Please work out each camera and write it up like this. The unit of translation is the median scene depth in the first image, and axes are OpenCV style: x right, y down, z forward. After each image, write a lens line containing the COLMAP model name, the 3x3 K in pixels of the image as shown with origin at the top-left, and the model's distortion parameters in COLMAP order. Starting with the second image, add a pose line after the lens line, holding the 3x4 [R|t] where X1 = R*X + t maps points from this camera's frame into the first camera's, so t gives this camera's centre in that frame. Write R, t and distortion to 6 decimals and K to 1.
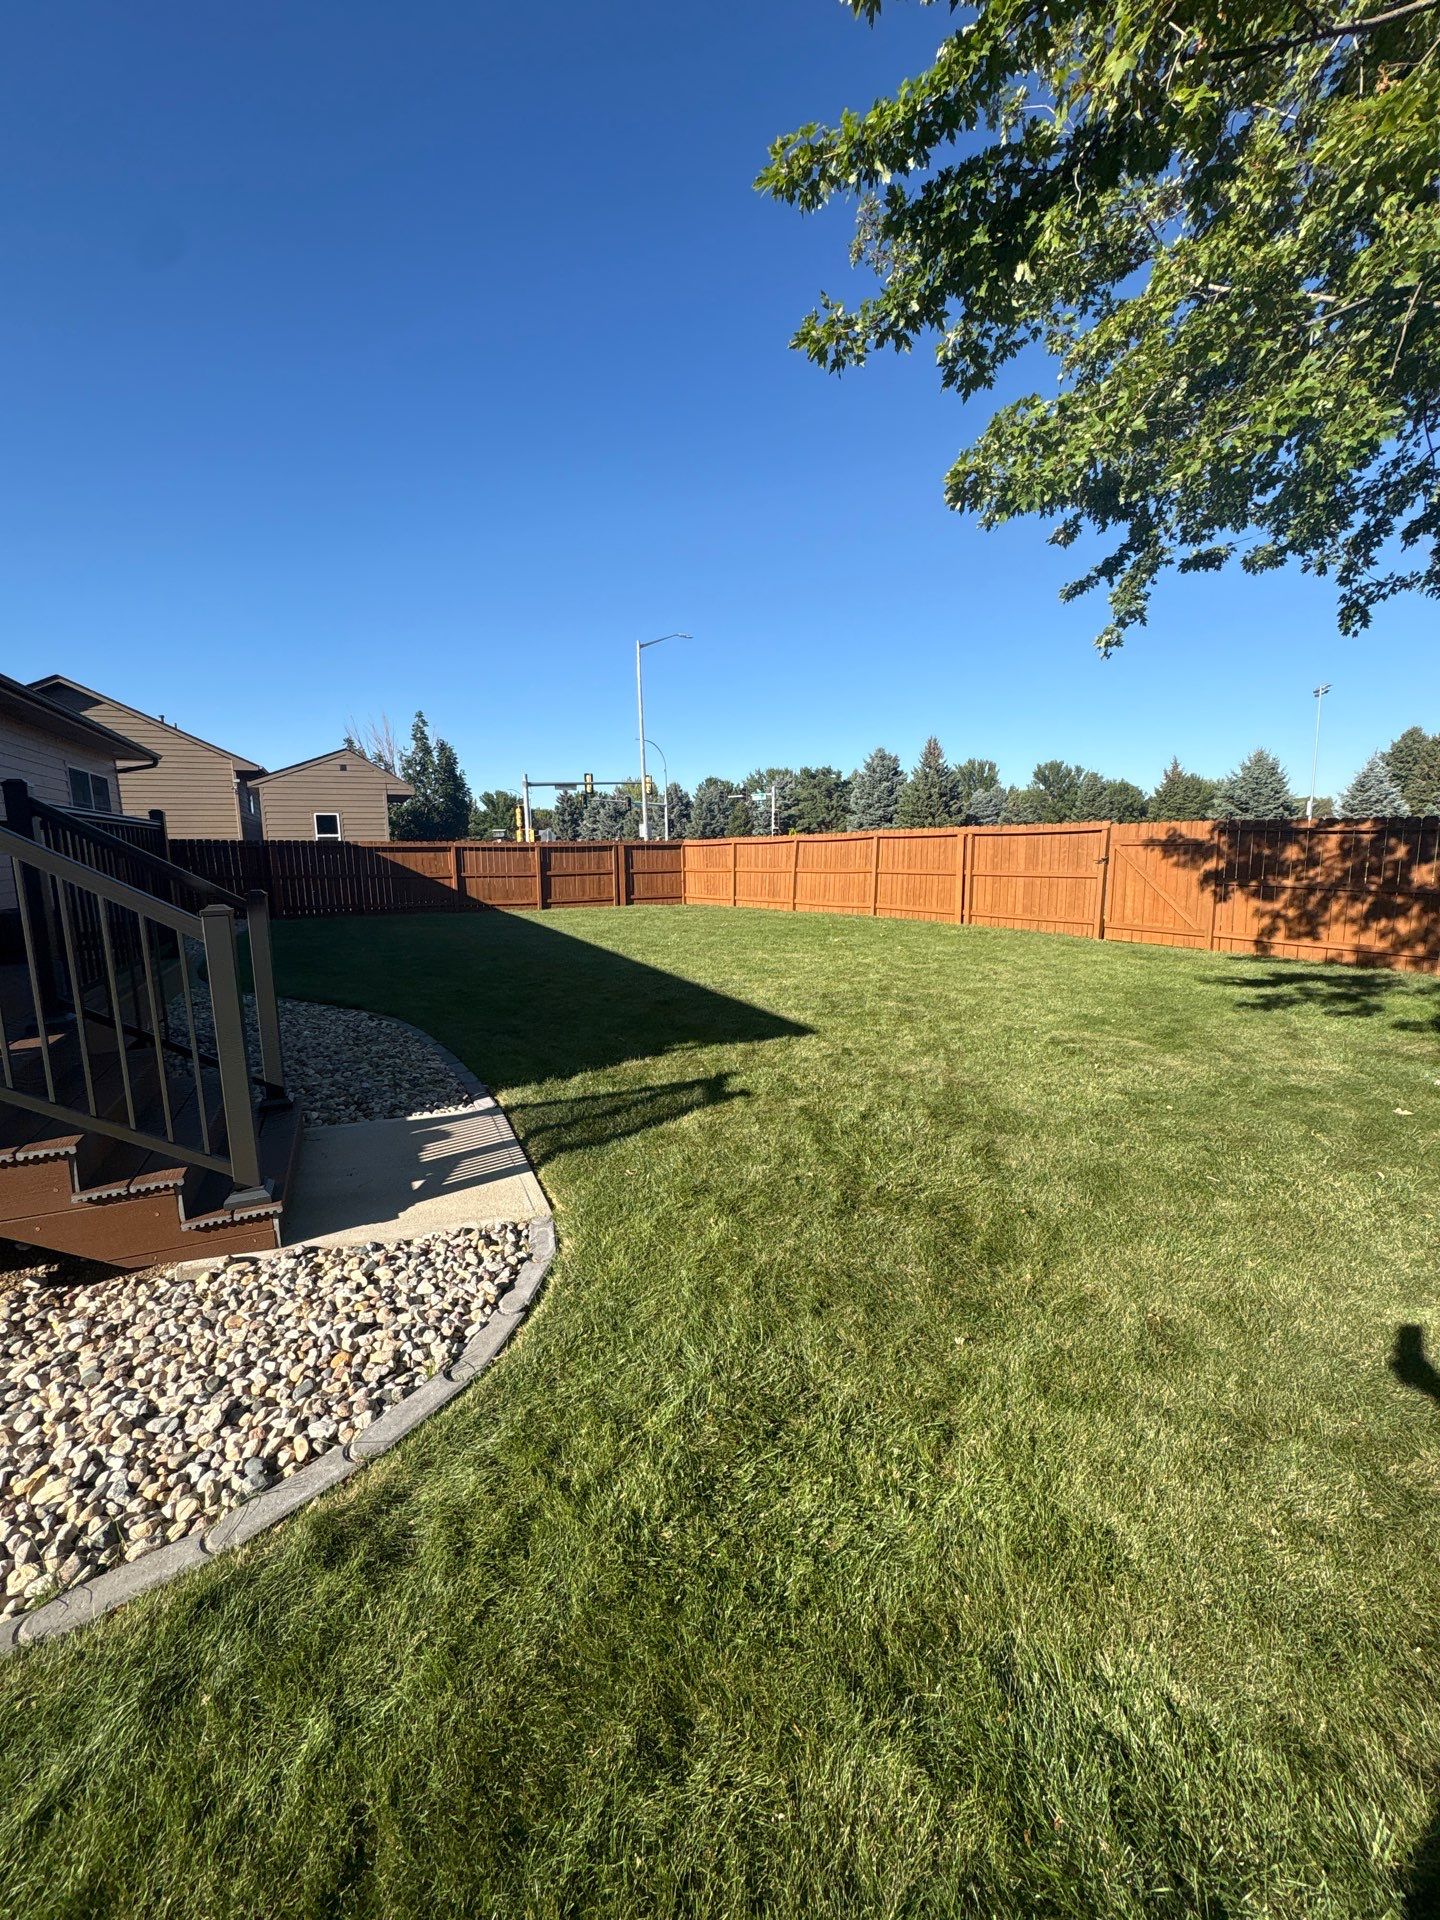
lens RADIAL K [[766.4, 0, 720.2], [0, 766.4, 954.6], [0, 0, 1]] dist [-0.001092, -0.000134]
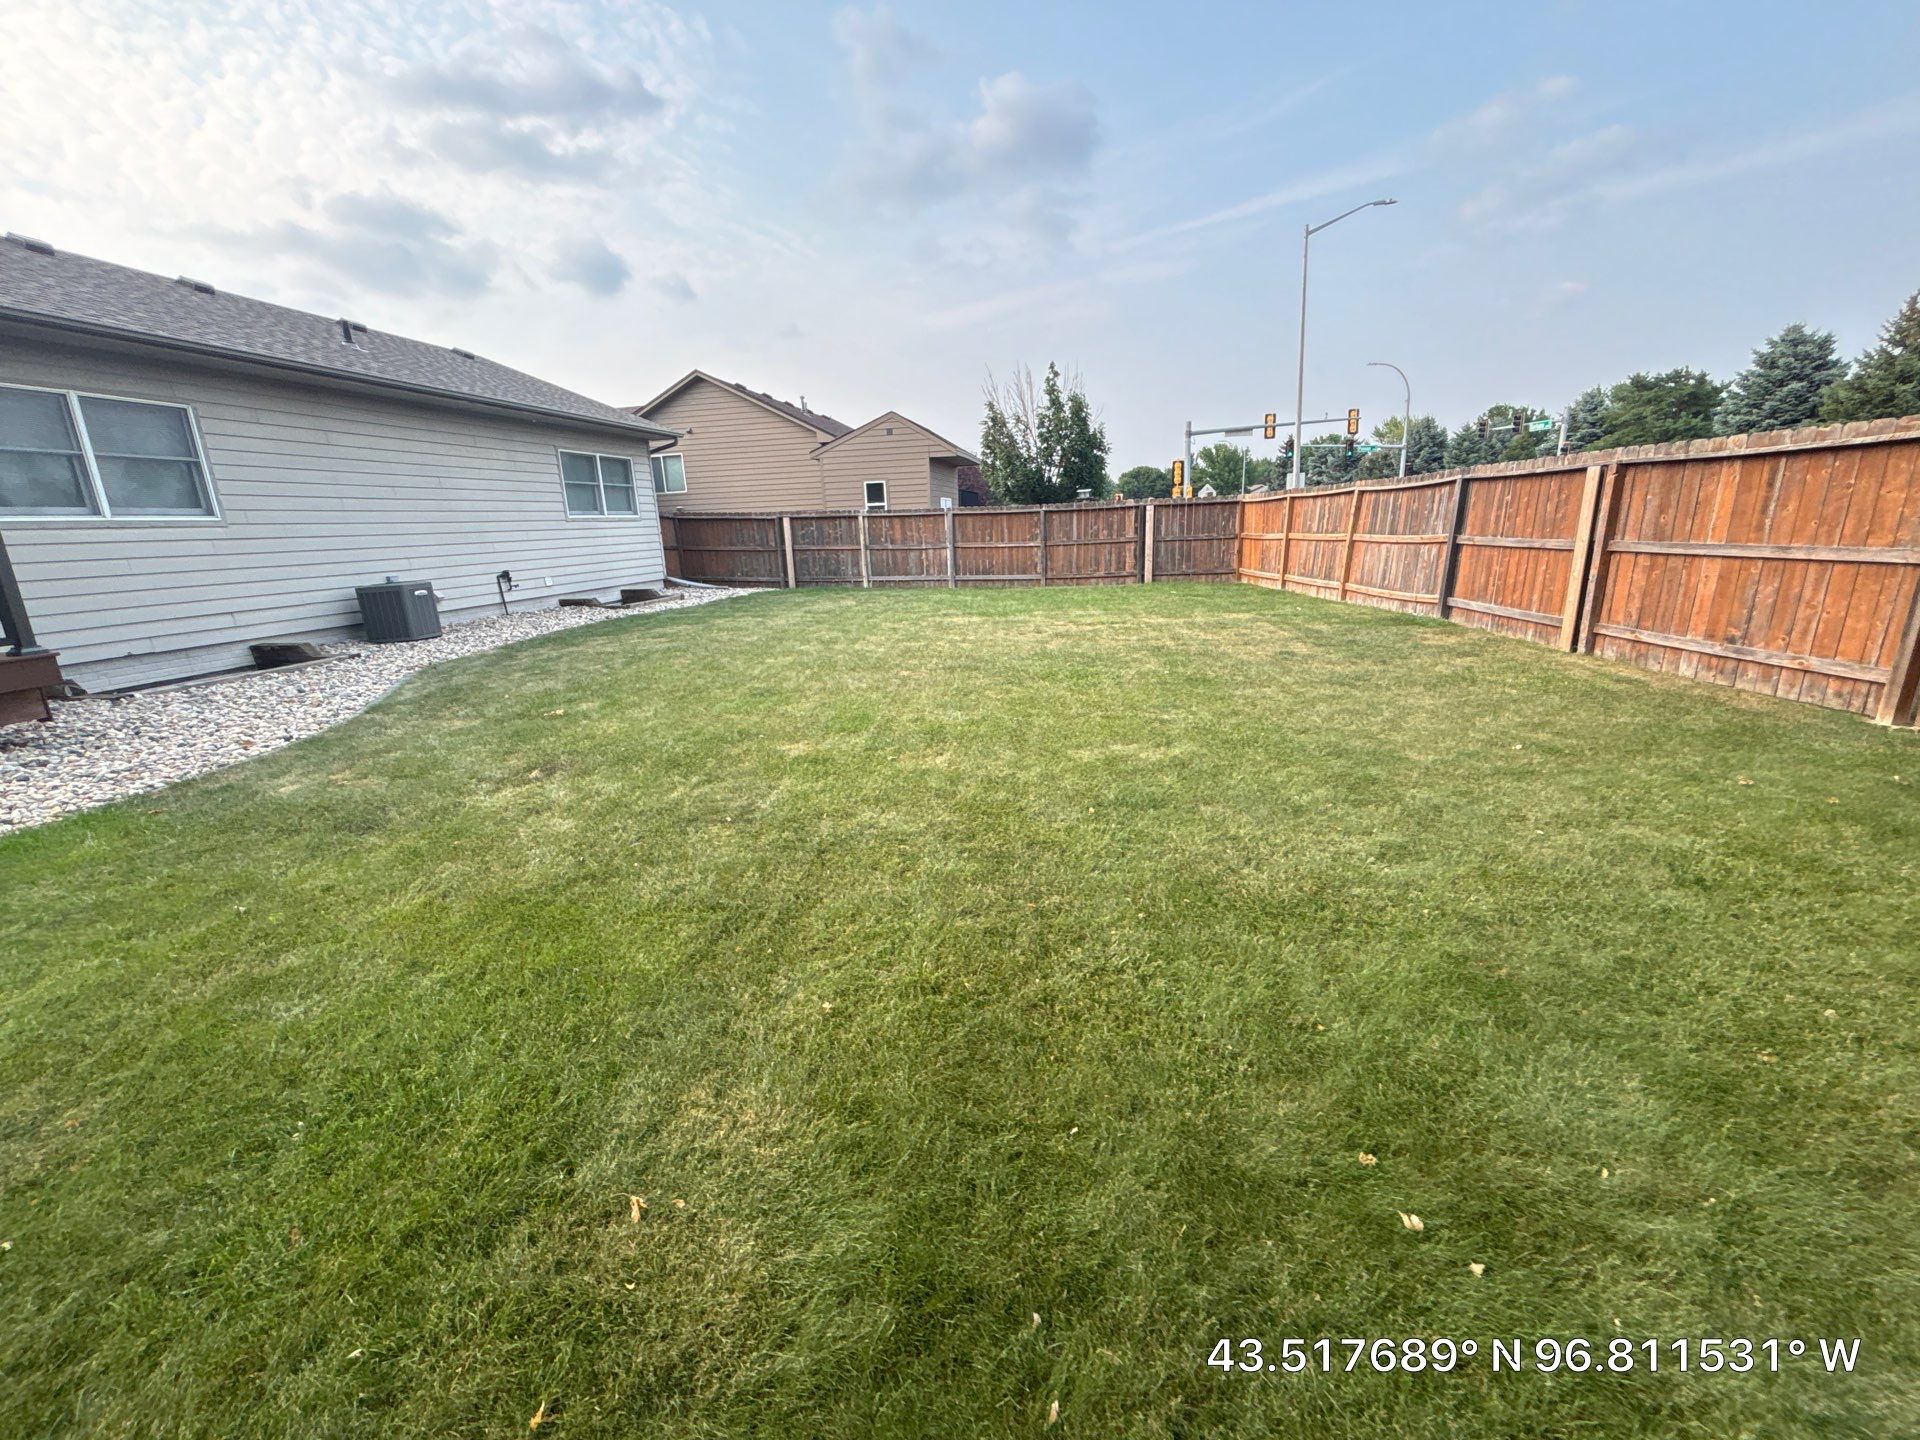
lens RADIAL K [[766.4, 0, 953.2], [0, 766.4, 721.8], [0, 0, 1]] dist [-0.001092, -0.000134]
pose [[0.803356, 0.134921, -0.580014, 0.421389], [-0.056079, 0.986808, 0.151875, -0.069911], [0.592853, -0.089483, 0.800324, 0.513326]]
